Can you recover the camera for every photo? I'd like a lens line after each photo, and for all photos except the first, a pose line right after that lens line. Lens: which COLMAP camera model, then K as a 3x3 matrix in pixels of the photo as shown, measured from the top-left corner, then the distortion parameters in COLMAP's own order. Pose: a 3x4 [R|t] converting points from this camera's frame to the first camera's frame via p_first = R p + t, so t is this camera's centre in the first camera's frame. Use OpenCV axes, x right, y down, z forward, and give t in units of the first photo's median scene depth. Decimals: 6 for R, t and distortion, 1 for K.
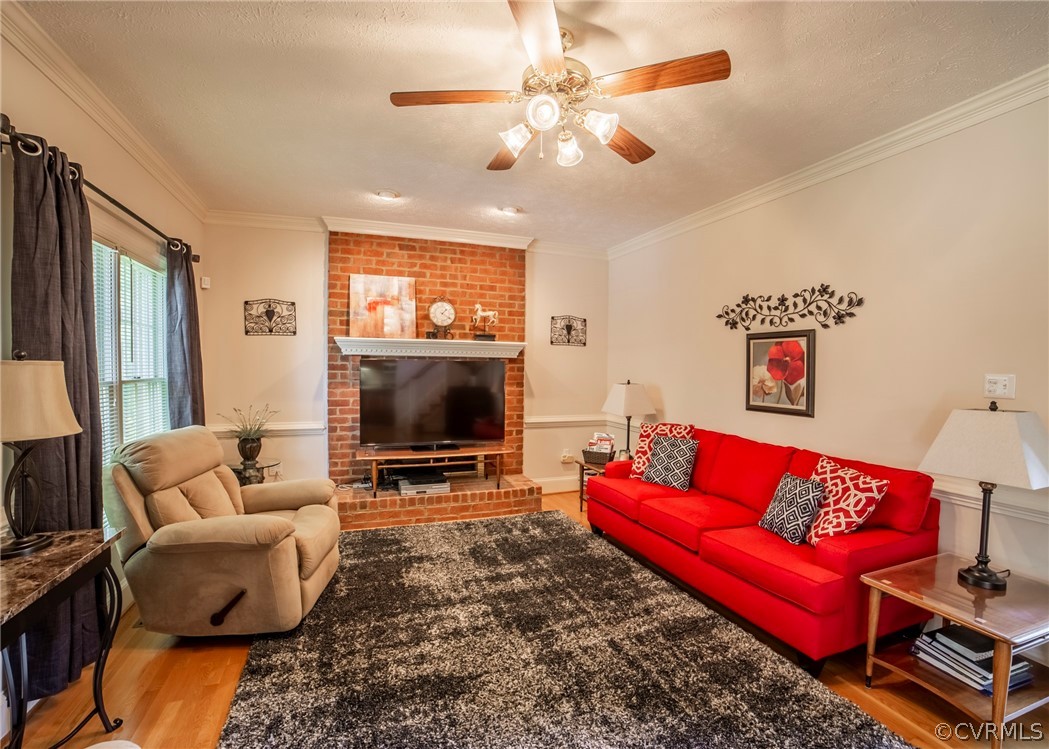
lens RADIAL K [[464.2, 0, 513.4], [0, 464.2, 377.8], [0, 0, 1]] dist [-0.097836, 0.035978]
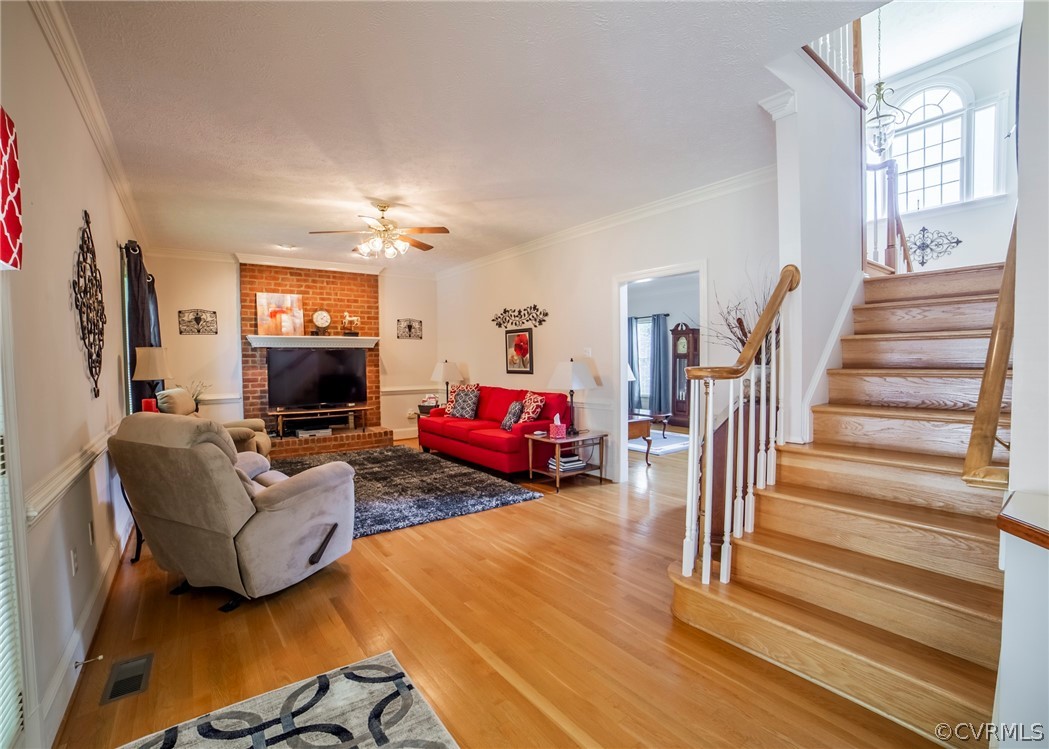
lens RADIAL K [[481.1, 0, 518.2], [0, 481.1, 376.6], [0, 0, 1]] dist [-0.103676, 0.038199]
pose [[0.960371, -0.032141, 0.276867, 0.029391], [0.030212, 0.999480, 0.011233, 0.053347], [-0.277084, -0.002423, 0.960843, -0.683938]]
